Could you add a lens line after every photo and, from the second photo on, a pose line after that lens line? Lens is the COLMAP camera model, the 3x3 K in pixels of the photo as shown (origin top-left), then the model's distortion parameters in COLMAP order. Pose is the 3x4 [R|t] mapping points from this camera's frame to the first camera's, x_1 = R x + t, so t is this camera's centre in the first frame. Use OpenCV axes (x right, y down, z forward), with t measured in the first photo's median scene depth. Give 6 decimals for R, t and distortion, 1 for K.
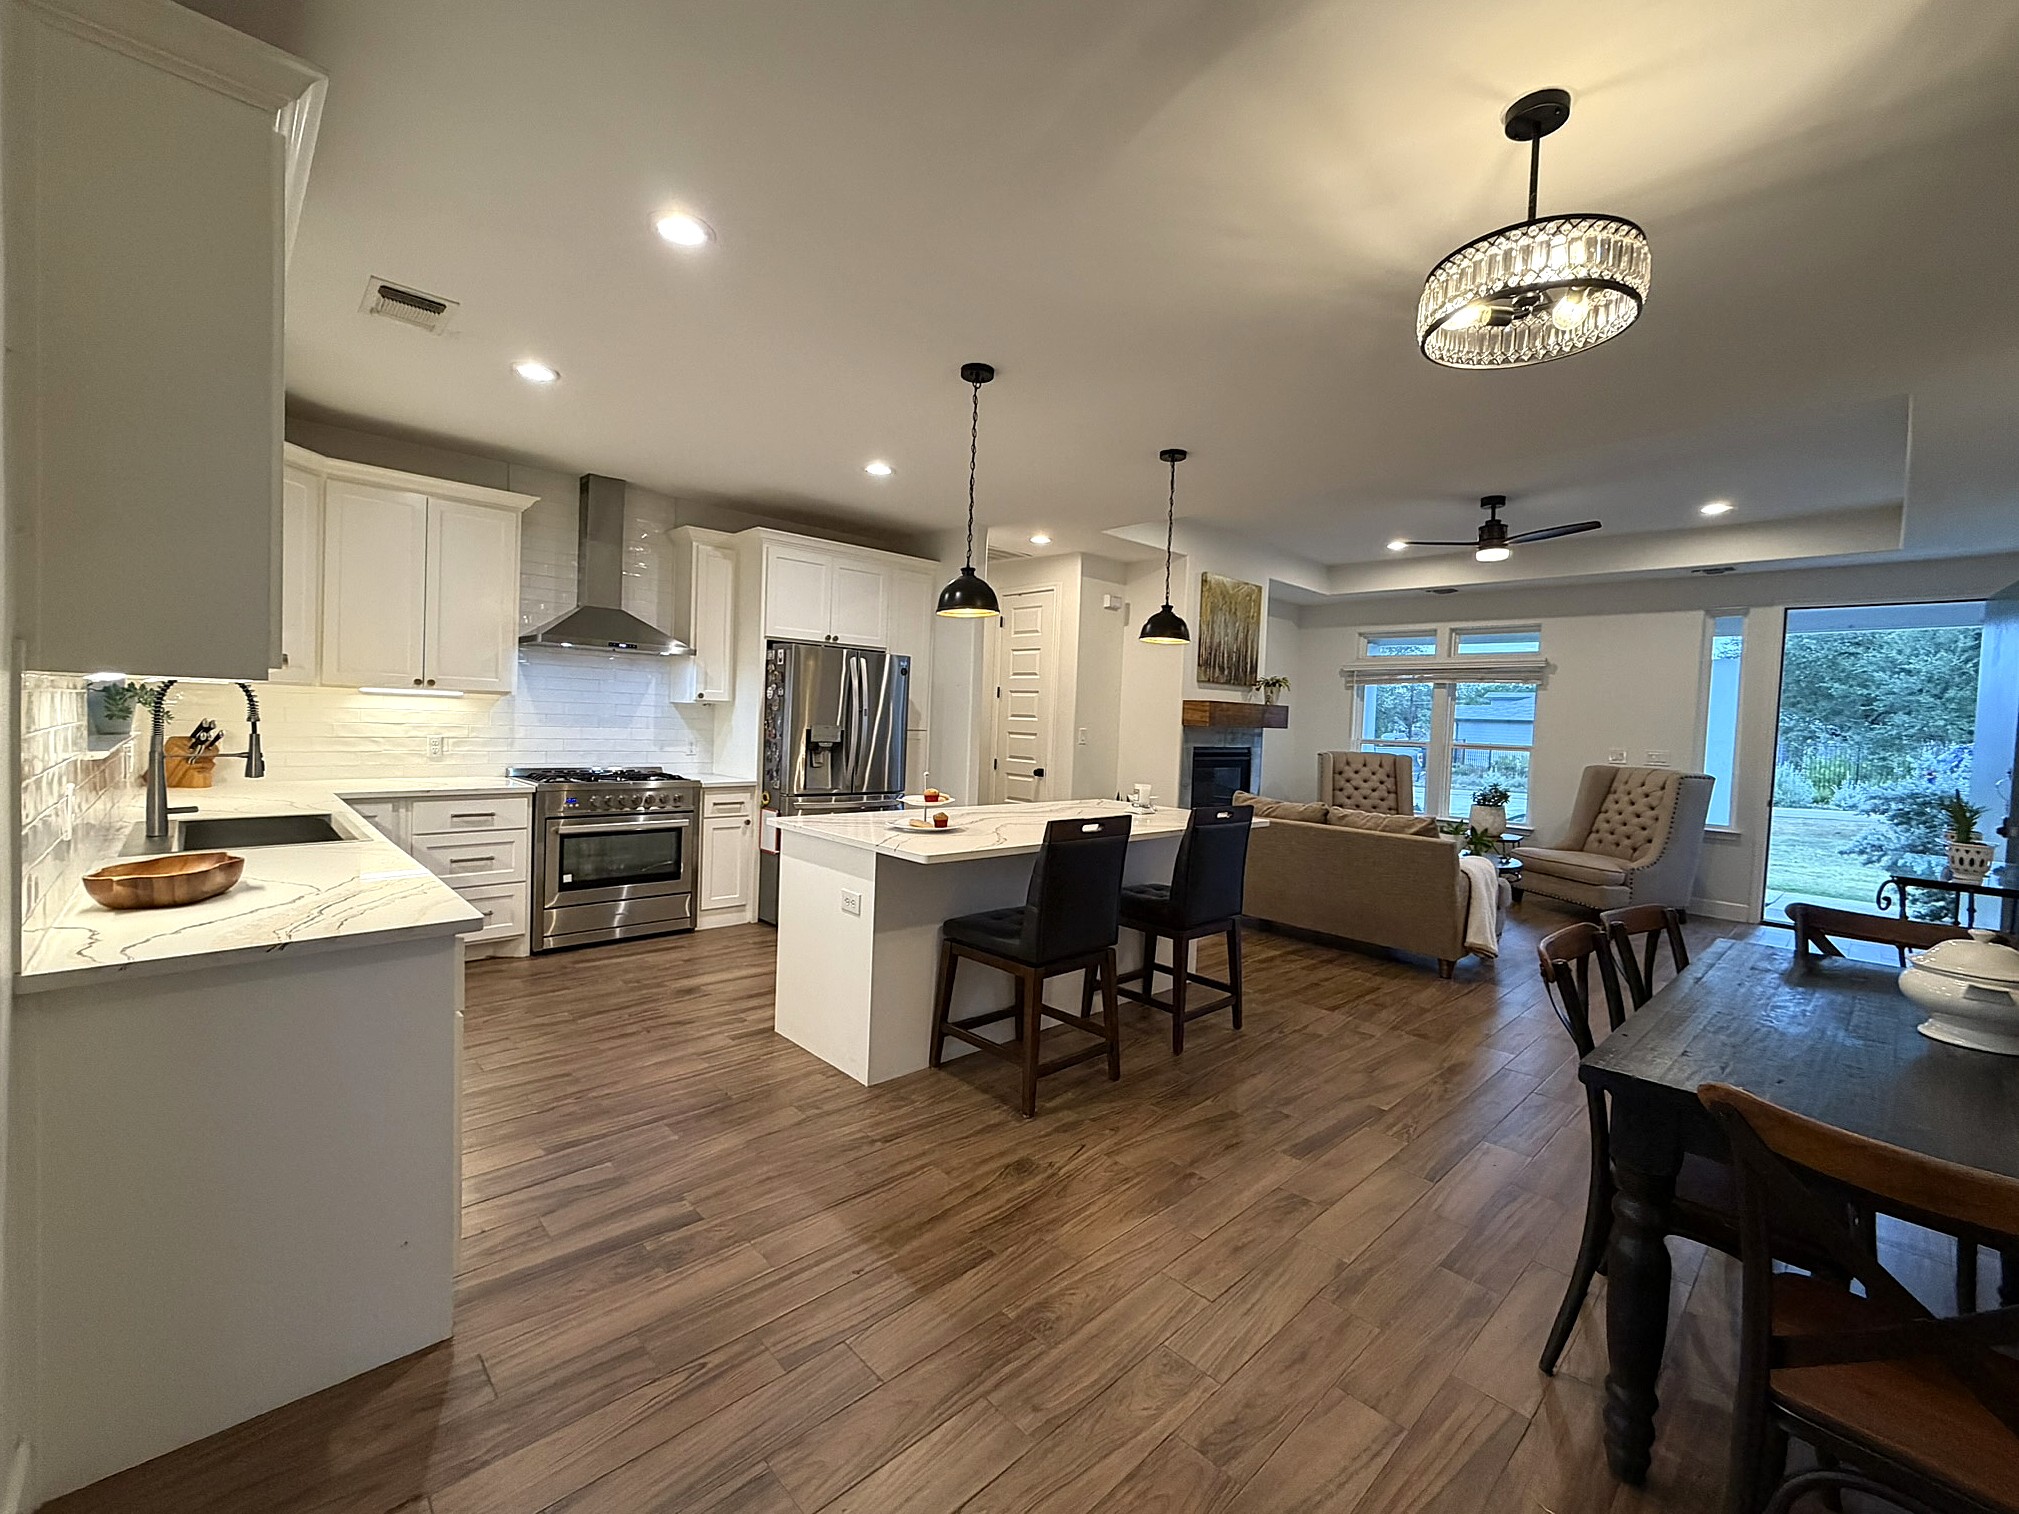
lens RADIAL K [[833.7, 0, 1009.5], [0, 833.7, 757.0], [0, 0, 1]] dist [0.000411, 0.000002]
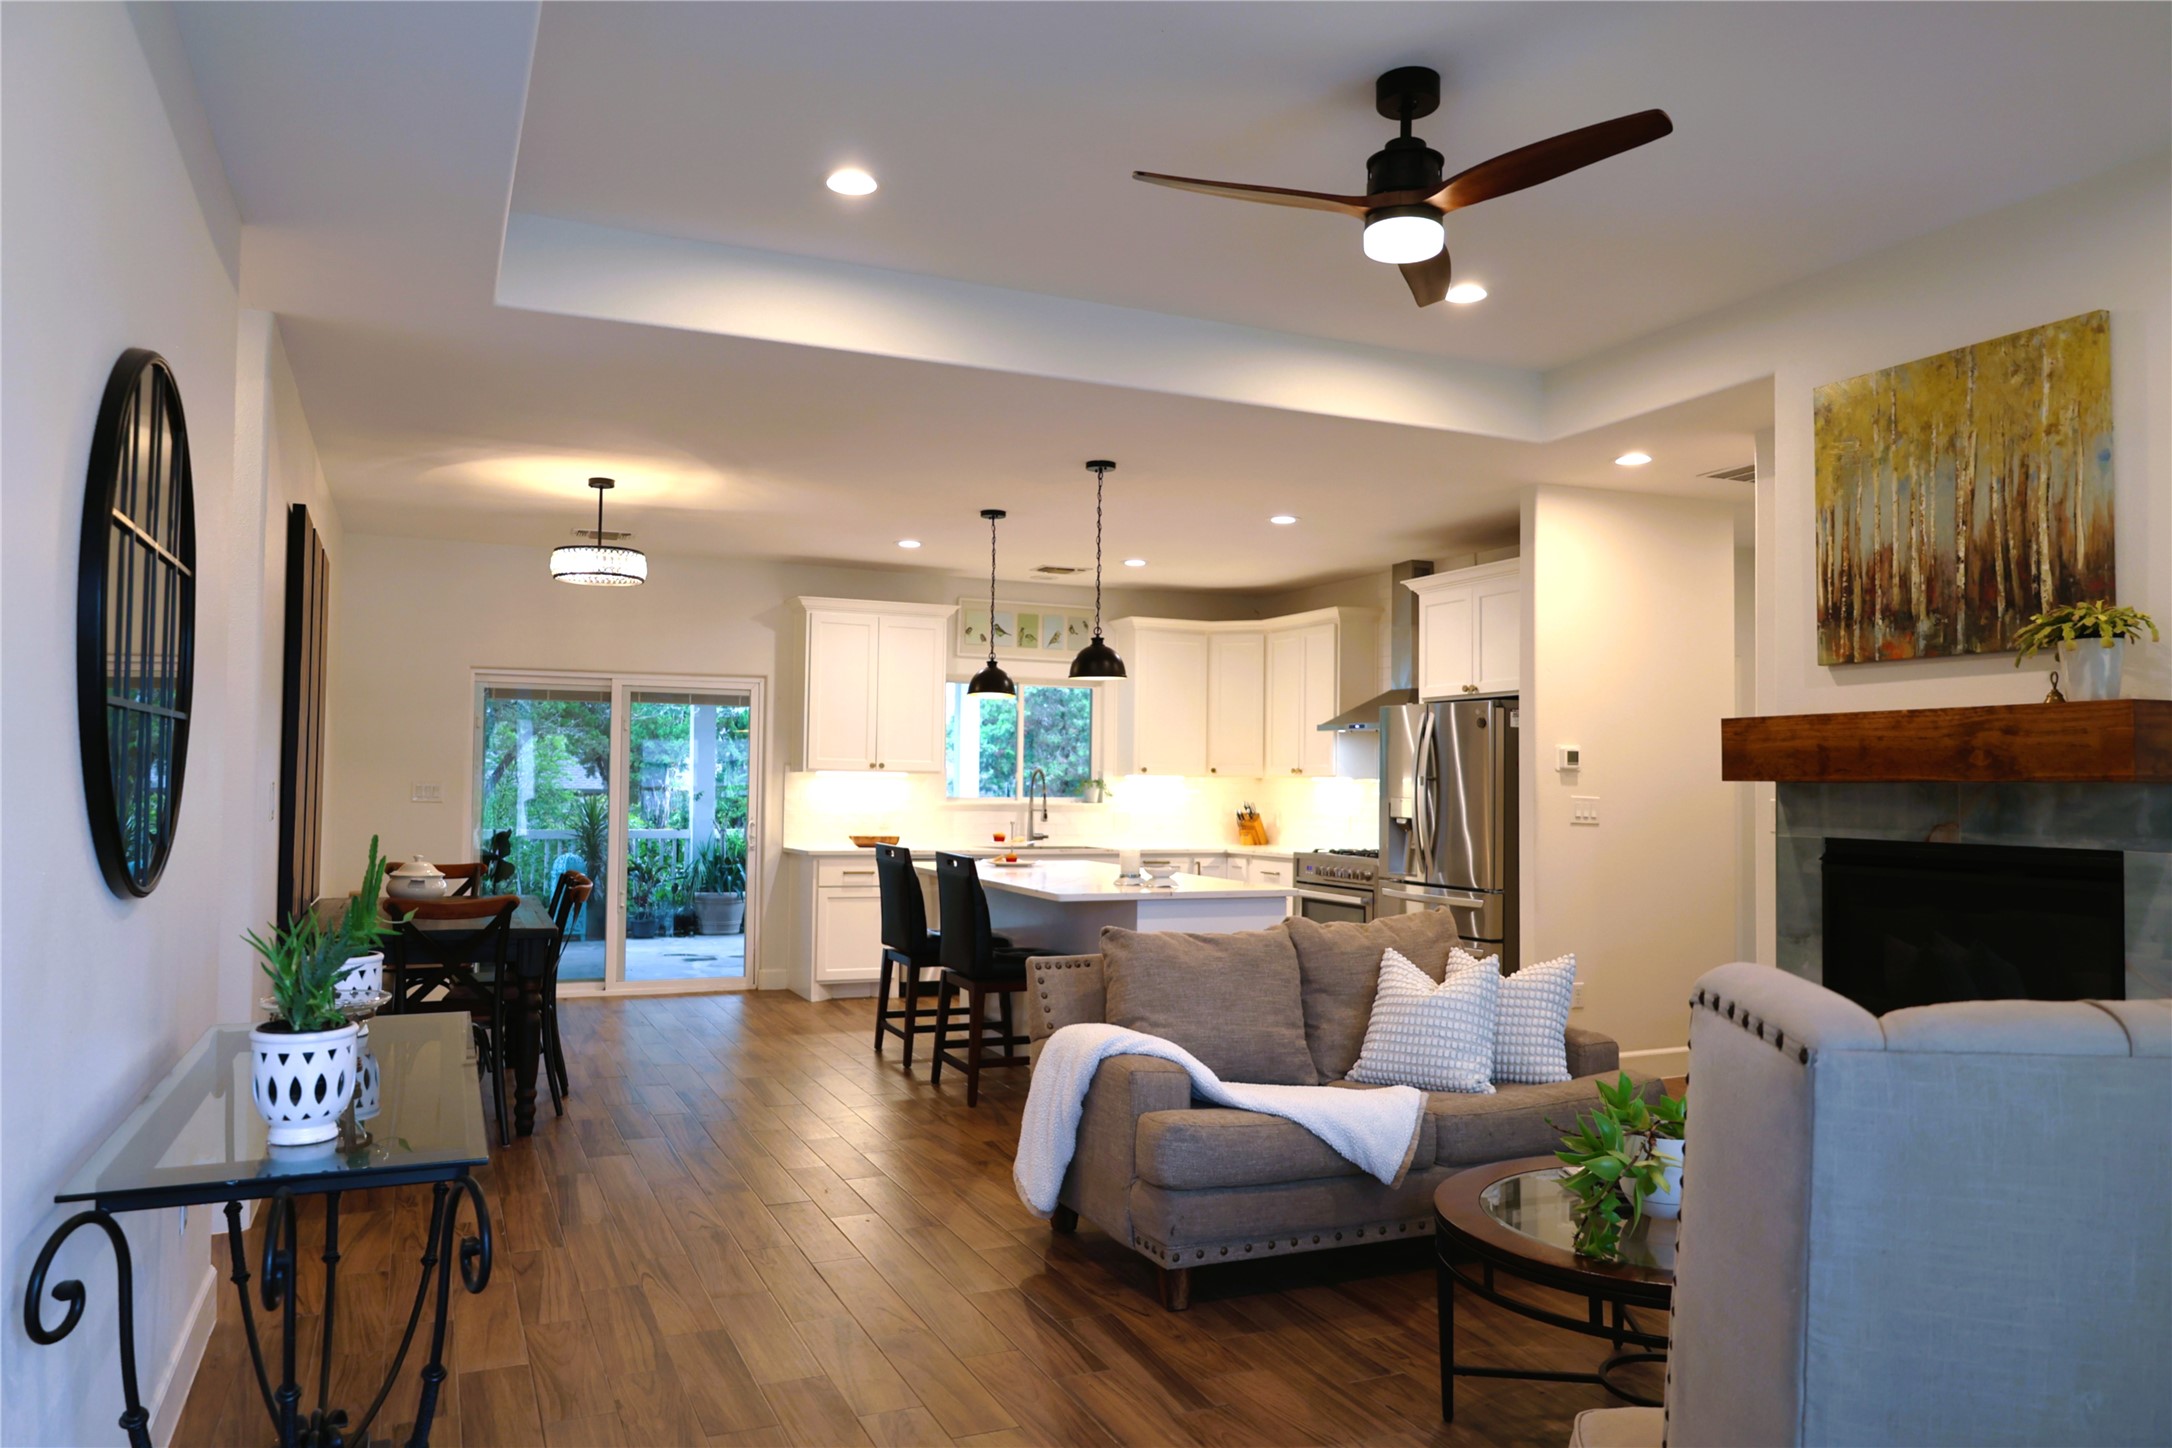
lens RADIAL K [[1487.1, 0, 1086.0], [0, 1487.1, 724.0], [0, 0, 1]] dist [-0.008990, -0.000038]
pose [[-0.333015, -0.083014, -0.939260, 0.970865], [-0.072097, 0.995443, -0.062418, 0.003097], [0.940161, 0.046932, -0.337483, 0.899867]]
